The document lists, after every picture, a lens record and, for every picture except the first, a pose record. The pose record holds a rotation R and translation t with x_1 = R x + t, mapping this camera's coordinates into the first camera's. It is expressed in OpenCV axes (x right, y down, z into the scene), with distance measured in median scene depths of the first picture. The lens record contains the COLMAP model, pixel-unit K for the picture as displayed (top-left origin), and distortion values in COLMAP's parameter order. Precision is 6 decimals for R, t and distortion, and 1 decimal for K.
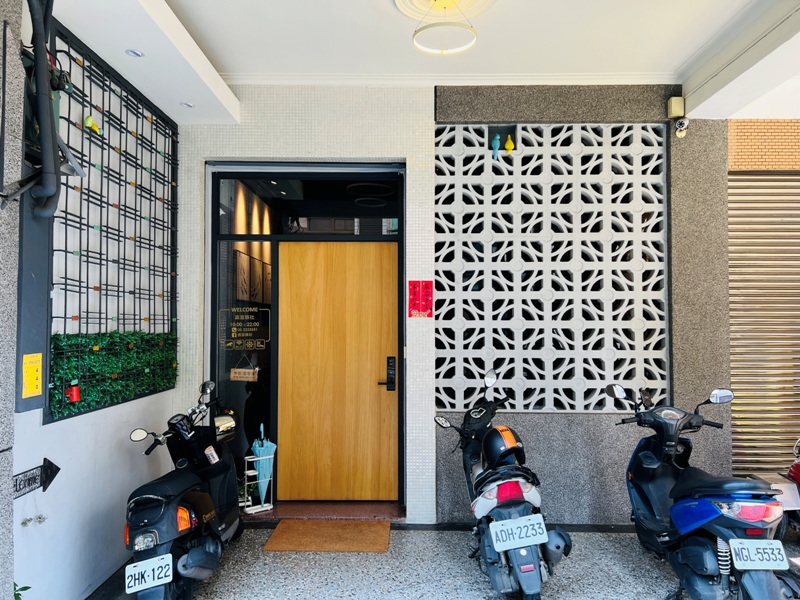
lens RADIAL K [[598.7, 0, 399.4], [0, 598.7, 303.5], [0, 0, 1]] dist [0.054584, -0.068830]
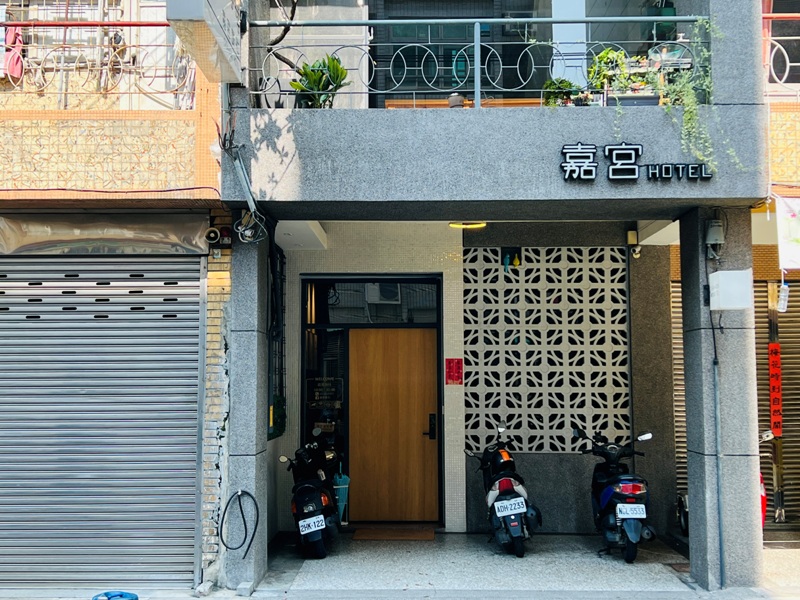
lens RADIAL K [[1010.1, 0, 388.0], [0, 1010.1, 281.6], [0, 0, 1]] dist [0.116821, 0.000000]
pose [[0.999670, -0.005309, -0.025144, -0.057877], [0.003658, 0.997861, -0.065272, -0.063187], [0.025437, 0.065159, 0.997551, -1.368227]]
